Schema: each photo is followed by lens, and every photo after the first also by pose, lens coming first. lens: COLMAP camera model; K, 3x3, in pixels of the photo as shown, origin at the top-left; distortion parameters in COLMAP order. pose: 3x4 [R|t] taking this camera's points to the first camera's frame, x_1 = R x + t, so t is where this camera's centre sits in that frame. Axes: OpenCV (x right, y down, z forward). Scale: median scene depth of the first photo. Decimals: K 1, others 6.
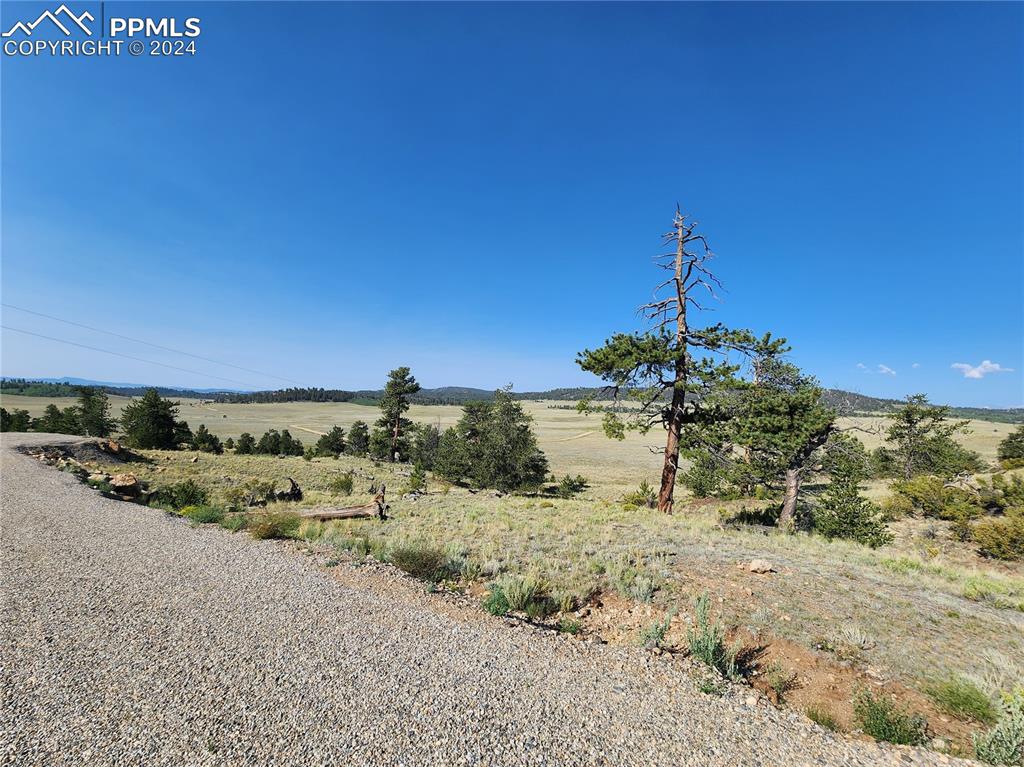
lens RADIAL K [[431.8, 0, 509.2], [0, 431.8, 381.7], [0, 0, 1]] dist [0.001044, -0.000109]
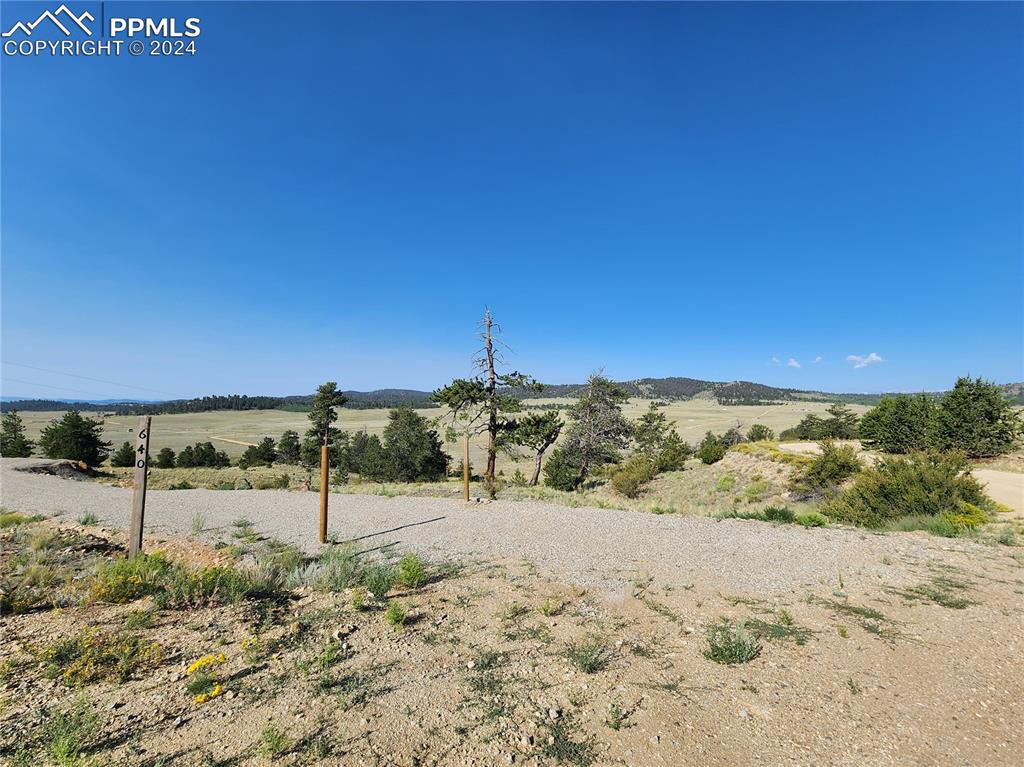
lens RADIAL K [[431.8, 0, 512.1], [0, 431.8, 382.3], [0, 0, 1]] dist [0.001044, -0.000109]
pose [[0.988975, -0.028719, 0.145269, 0.045572], [0.028303, 0.999587, 0.004931, -0.020440], [-0.145351, -0.000765, 0.989380, -0.140015]]
